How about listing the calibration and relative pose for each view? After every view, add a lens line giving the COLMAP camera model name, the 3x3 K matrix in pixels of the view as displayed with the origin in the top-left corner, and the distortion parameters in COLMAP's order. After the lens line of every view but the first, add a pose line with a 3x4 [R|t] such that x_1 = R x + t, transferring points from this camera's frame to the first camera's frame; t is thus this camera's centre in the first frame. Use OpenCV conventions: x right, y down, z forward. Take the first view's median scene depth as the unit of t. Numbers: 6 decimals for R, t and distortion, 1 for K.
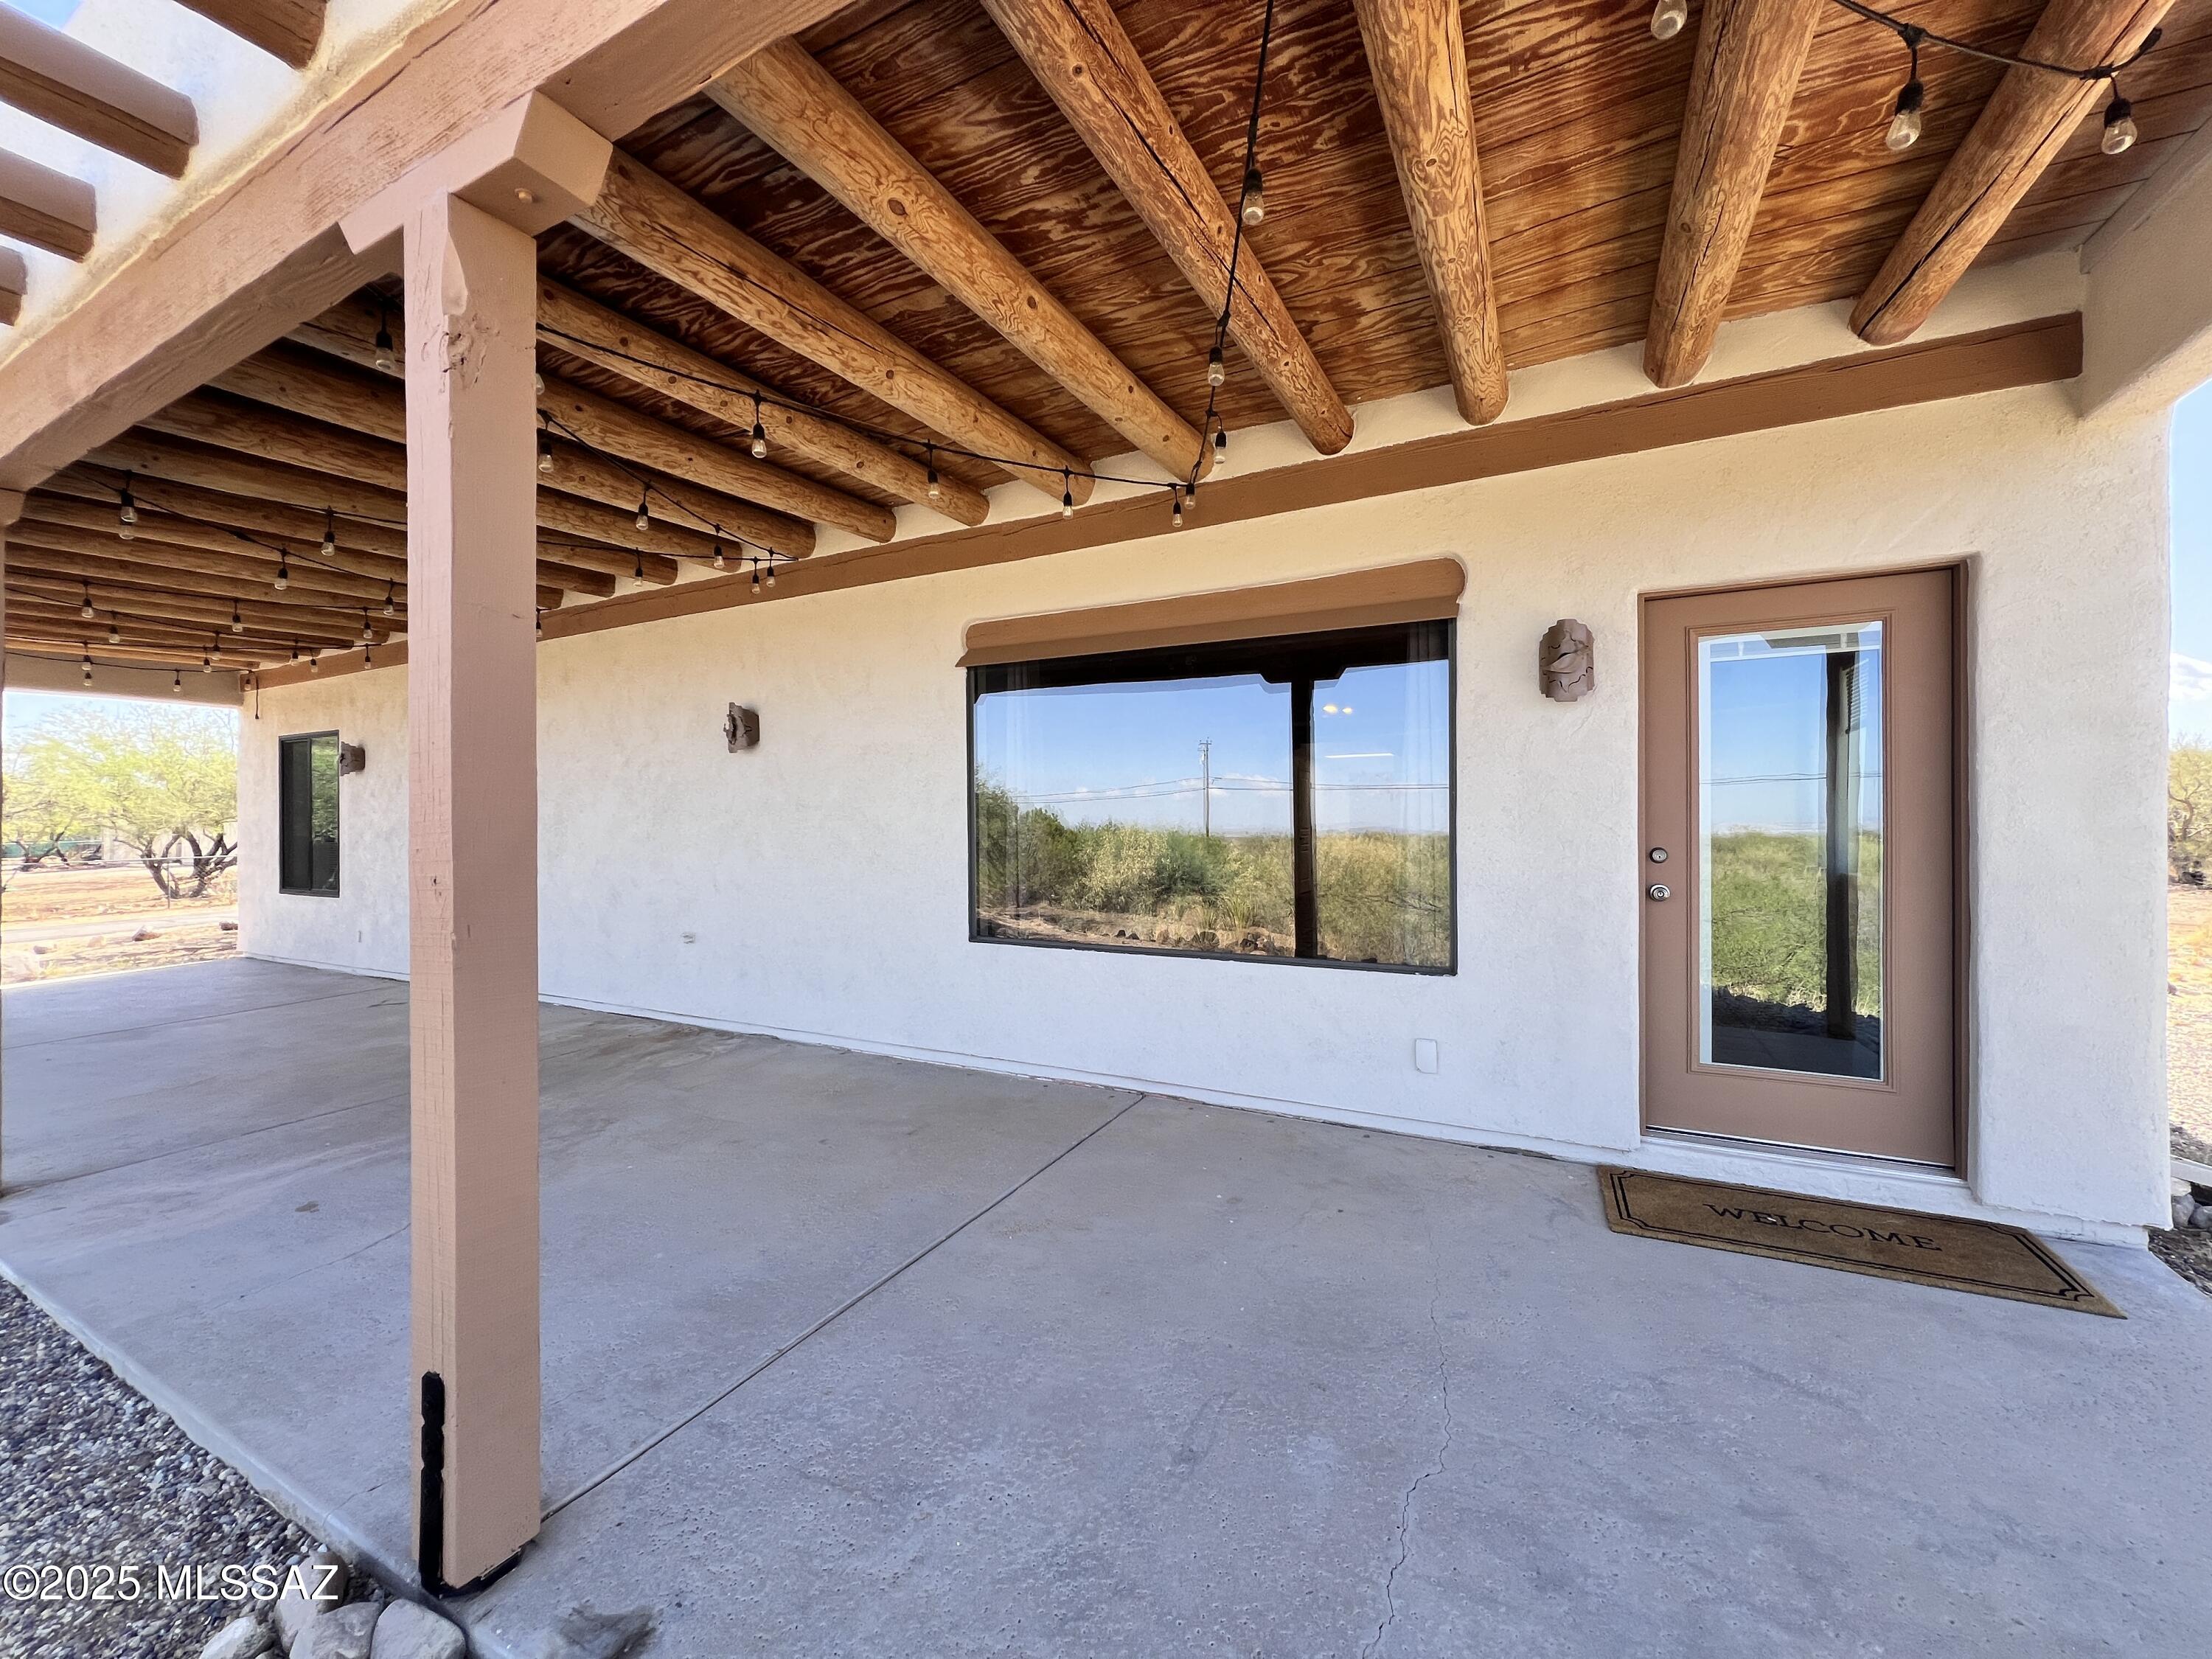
lens RADIAL K [[887.4, 0, 1095.8], [0, 887.4, 824.7], [0, 0, 1]] dist [-0.003035, 0.000909]
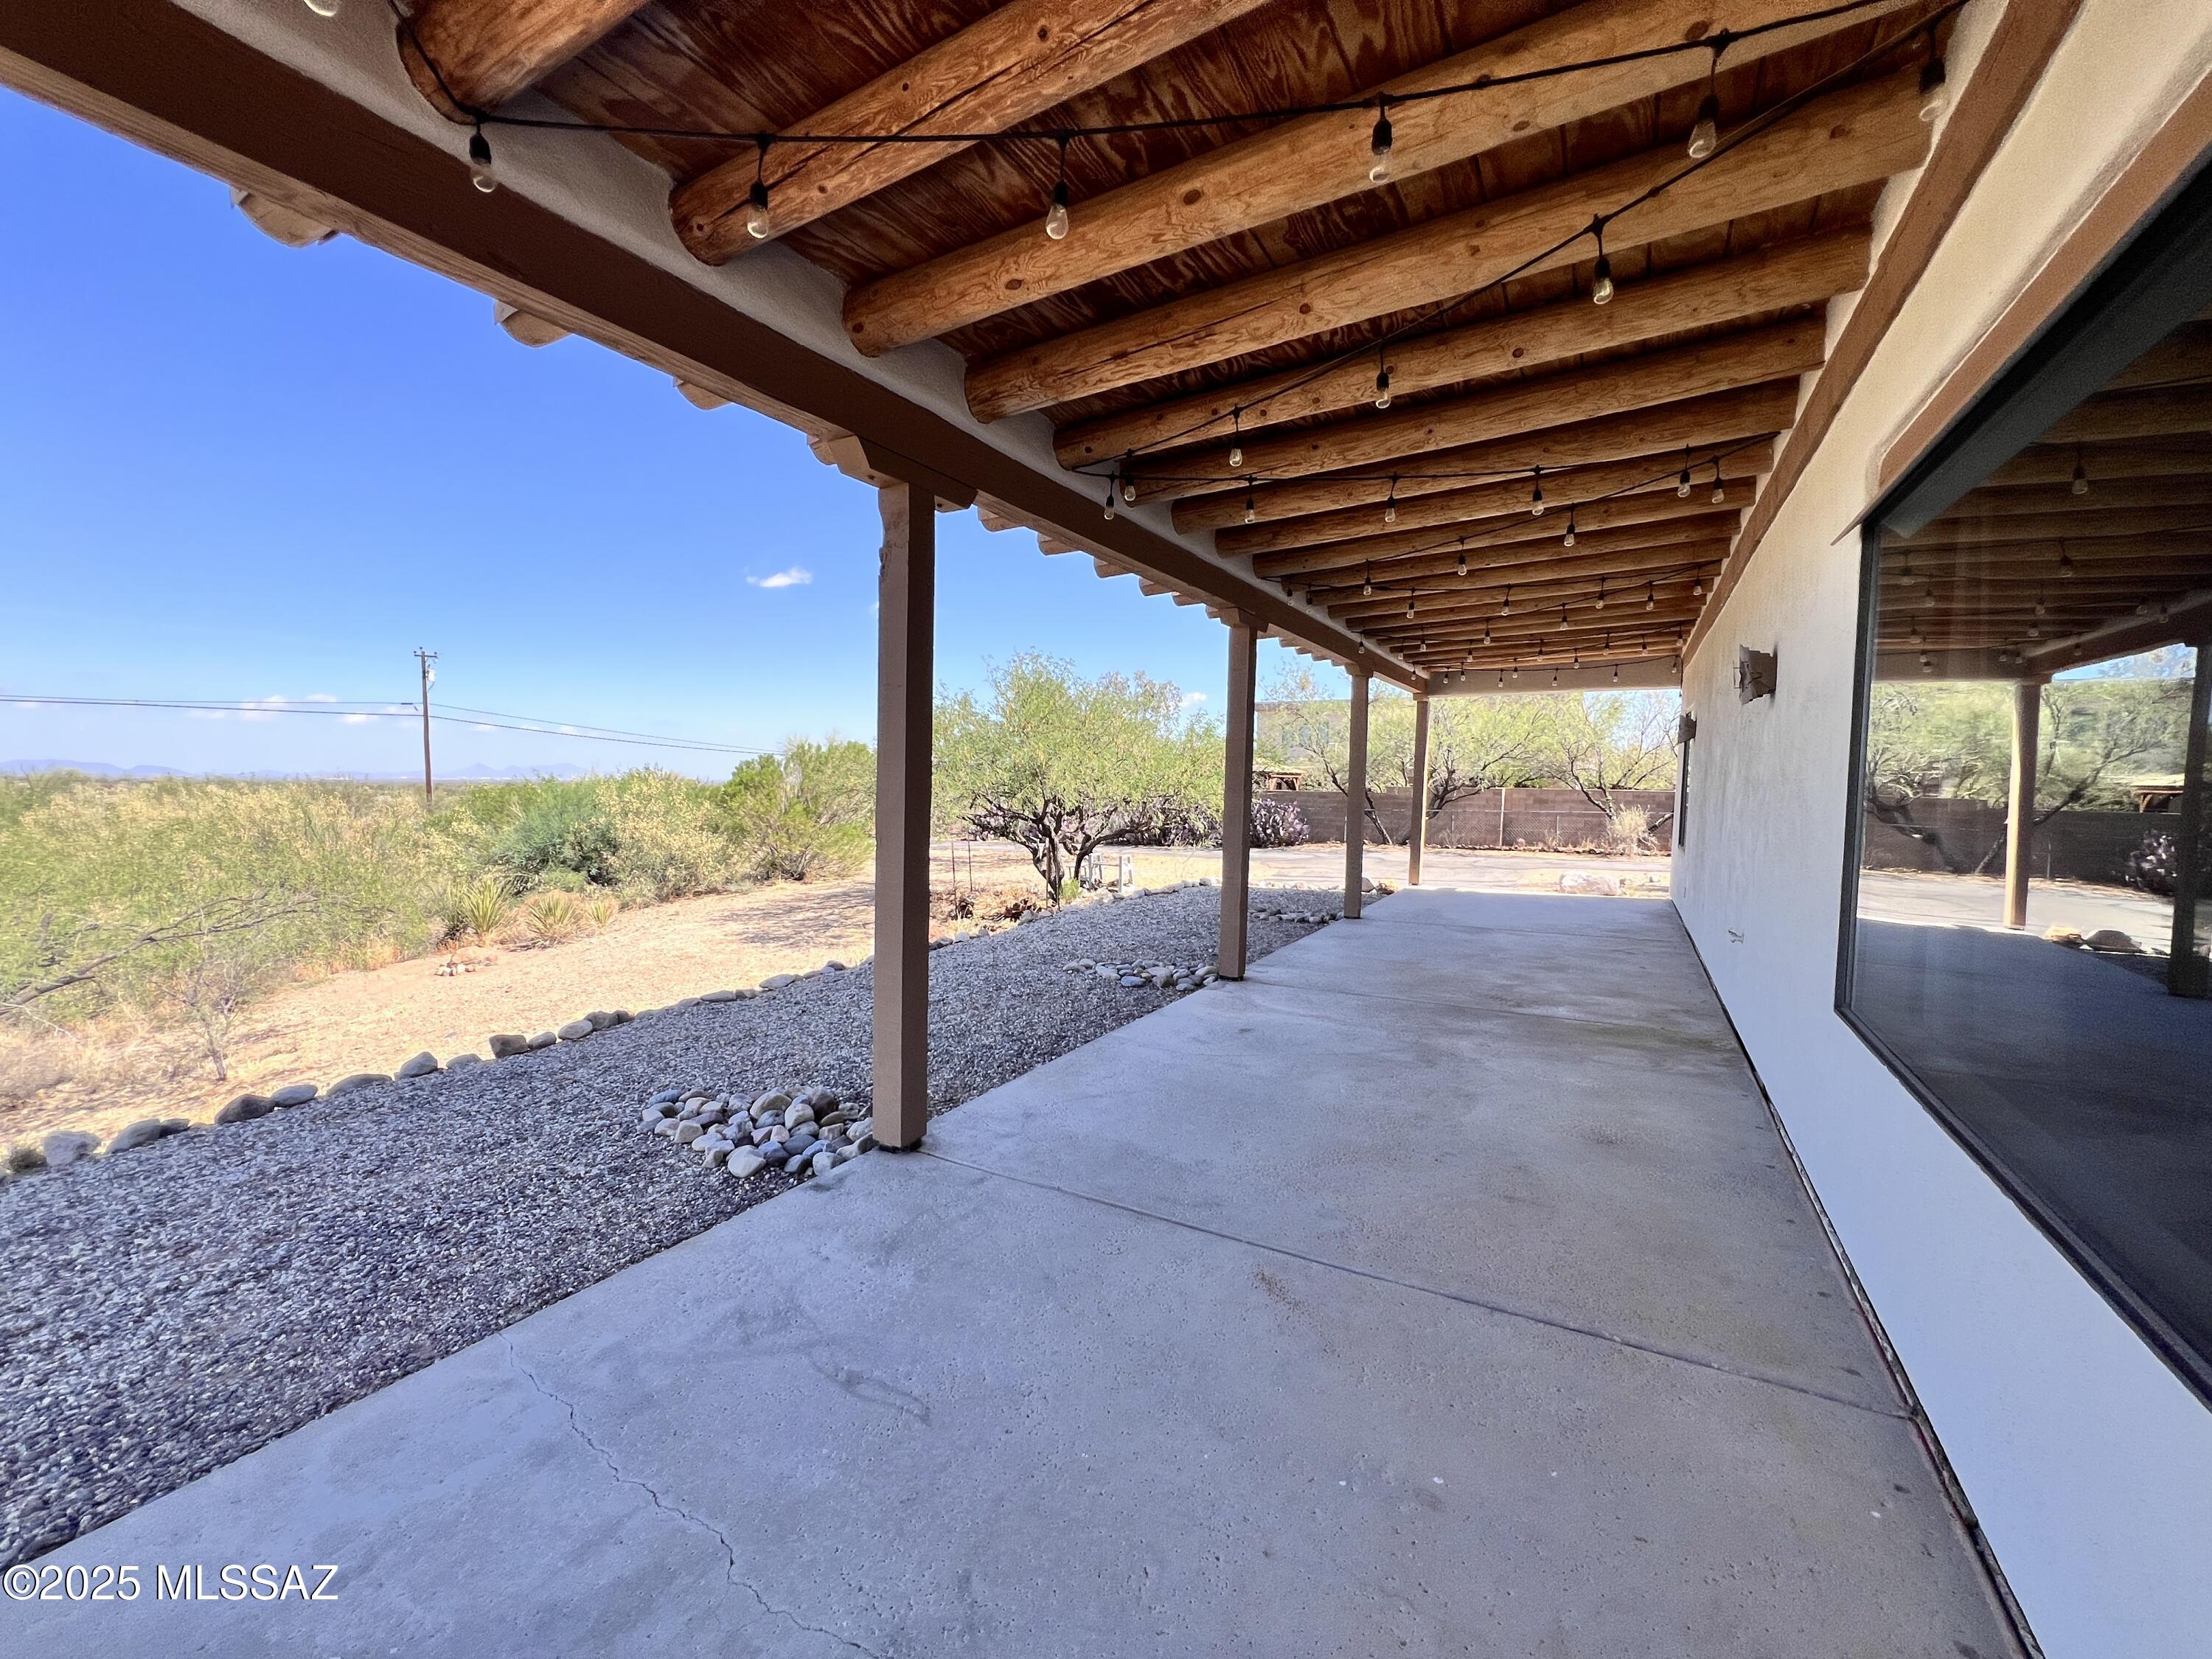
lens RADIAL K [[887.4, 0, 1102.8], [0, 887.4, 823.7], [0, 0, 1]] dist [-0.003035, 0.000909]
pose [[-0.034365, 0.062277, -0.997467, 0.807250], [-0.019716, 0.997820, 0.062979, -0.036630], [0.999215, 0.021830, -0.033062, 0.936854]]
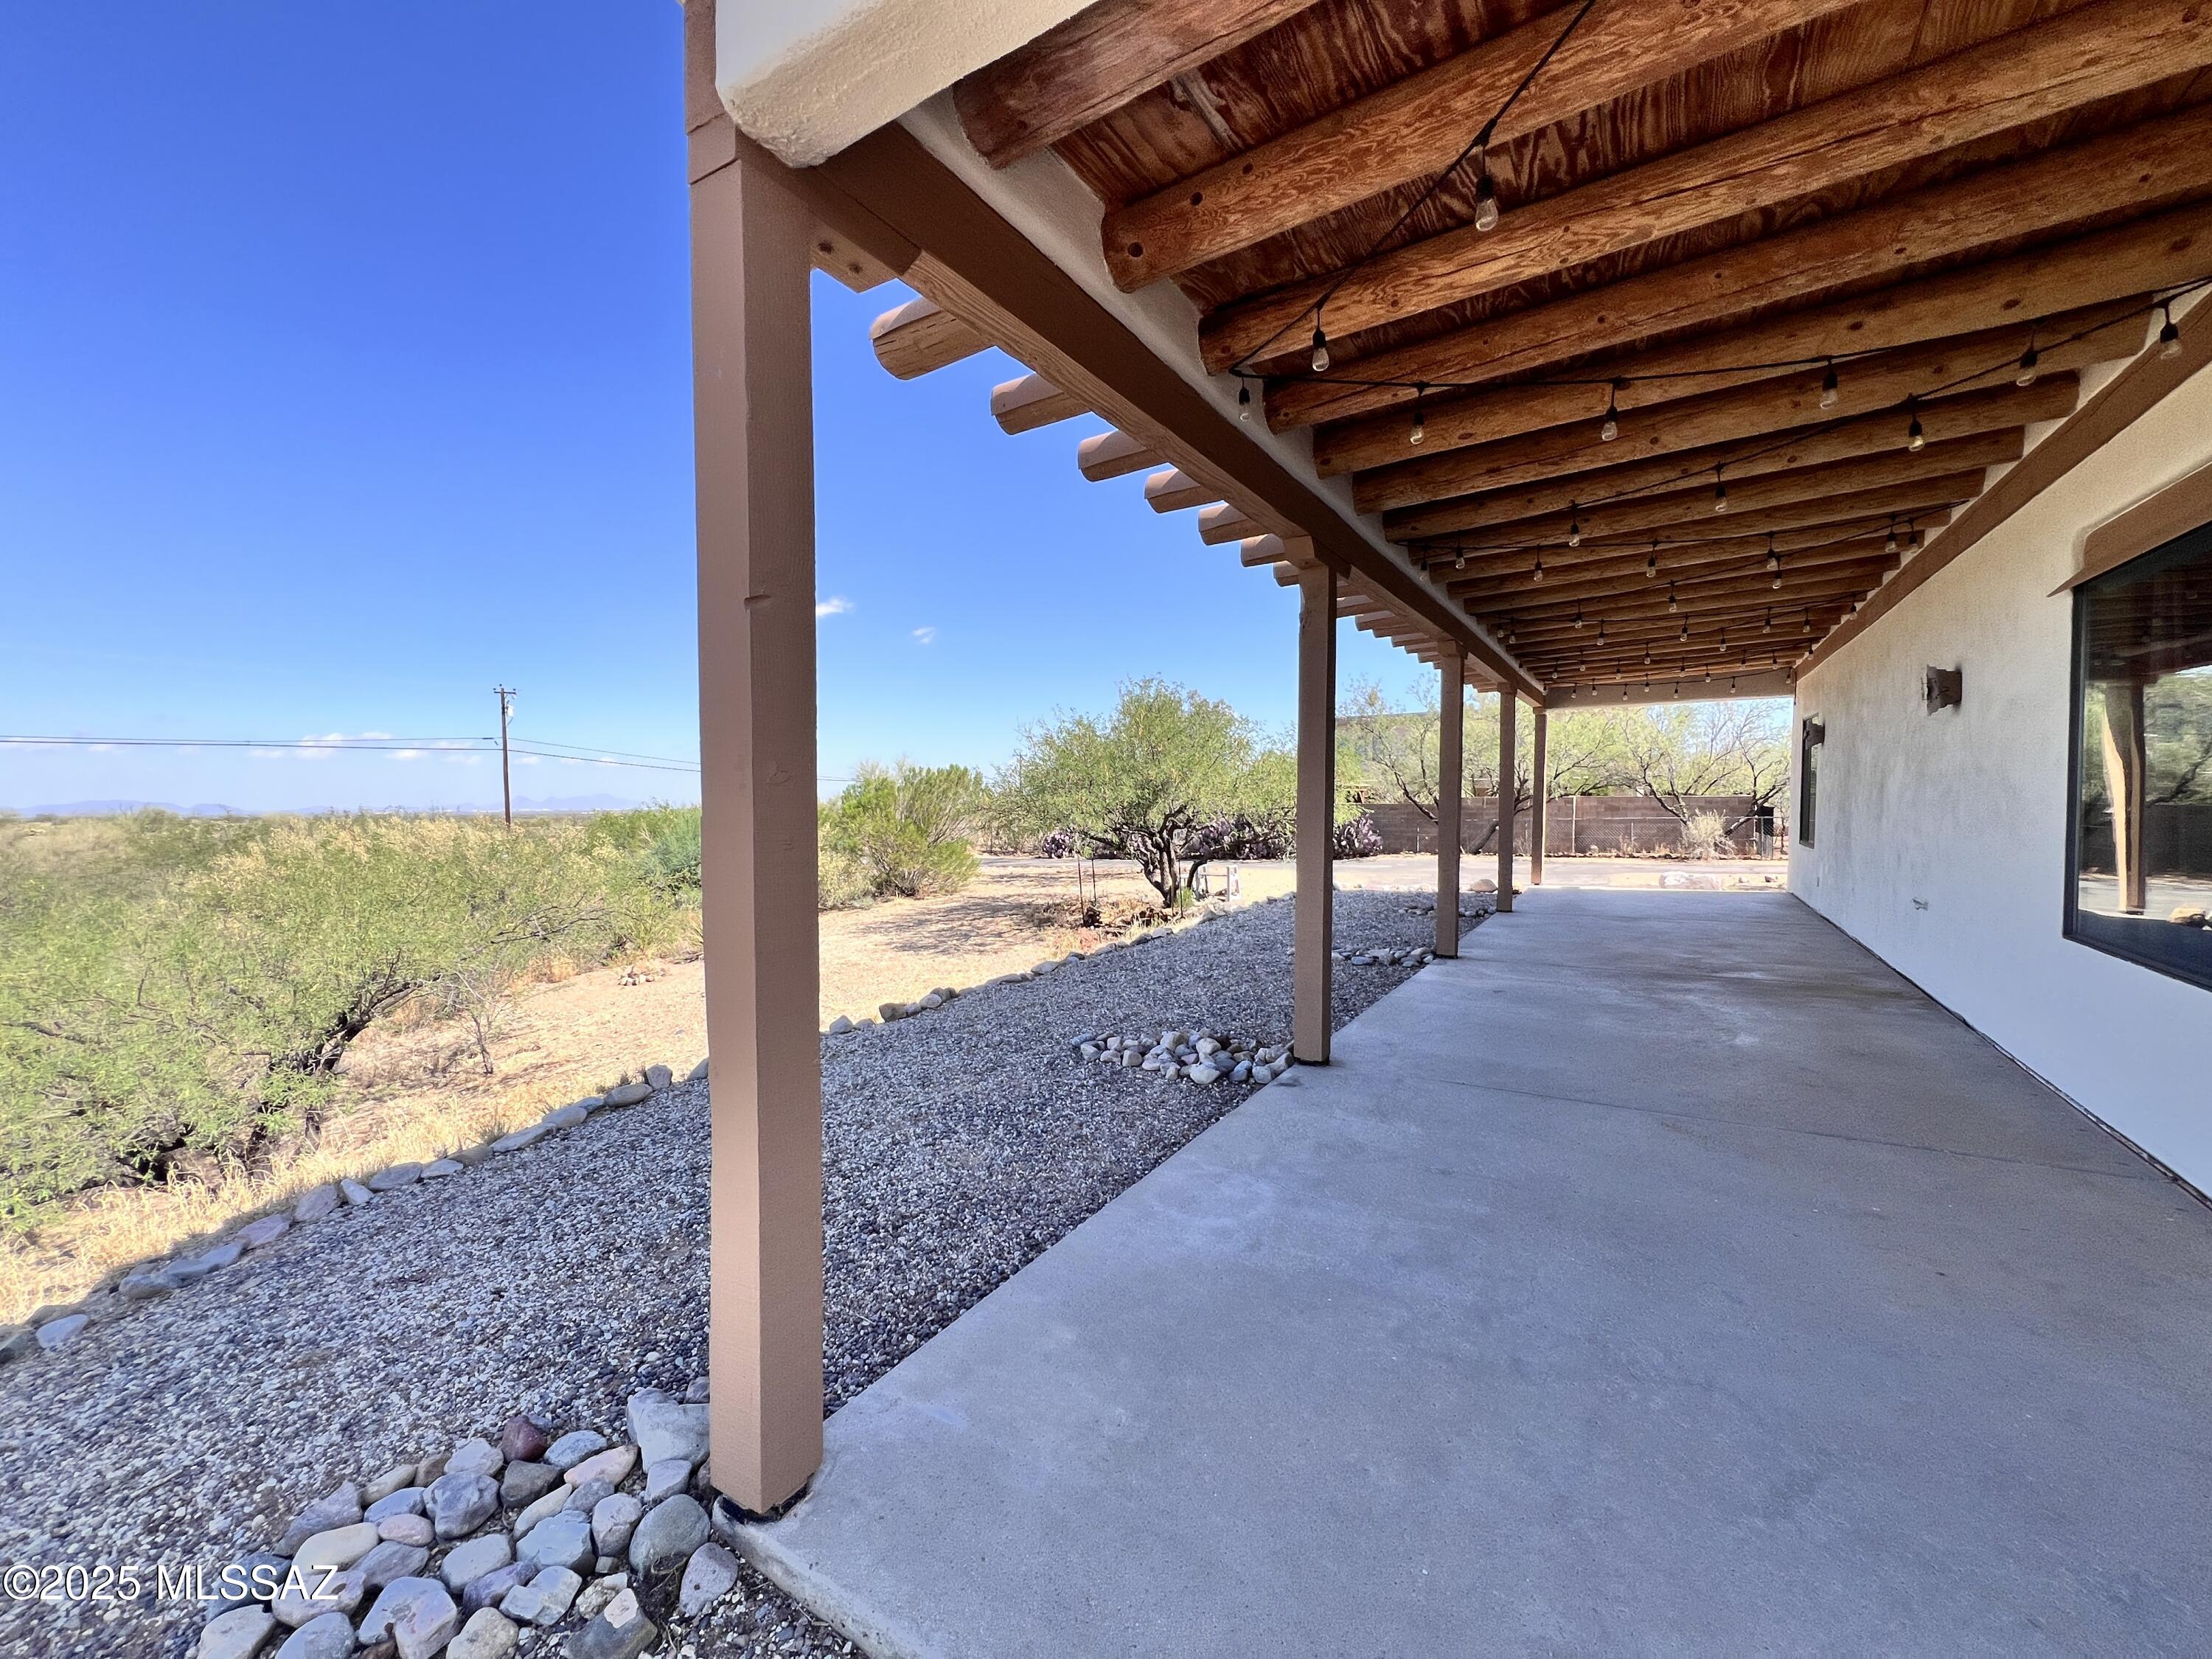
lens RADIAL K [[888.4, 0, 1103.9], [0, 888.4, 825.2], [0, 0, 1]] dist [-0.003495, 0.001221]
pose [[-0.065449, 0.043052, -0.996927, 1.258801], [0.001080, 0.999071, 0.043074, -0.010503], [0.997855, 0.001742, -0.065435, 0.327549]]
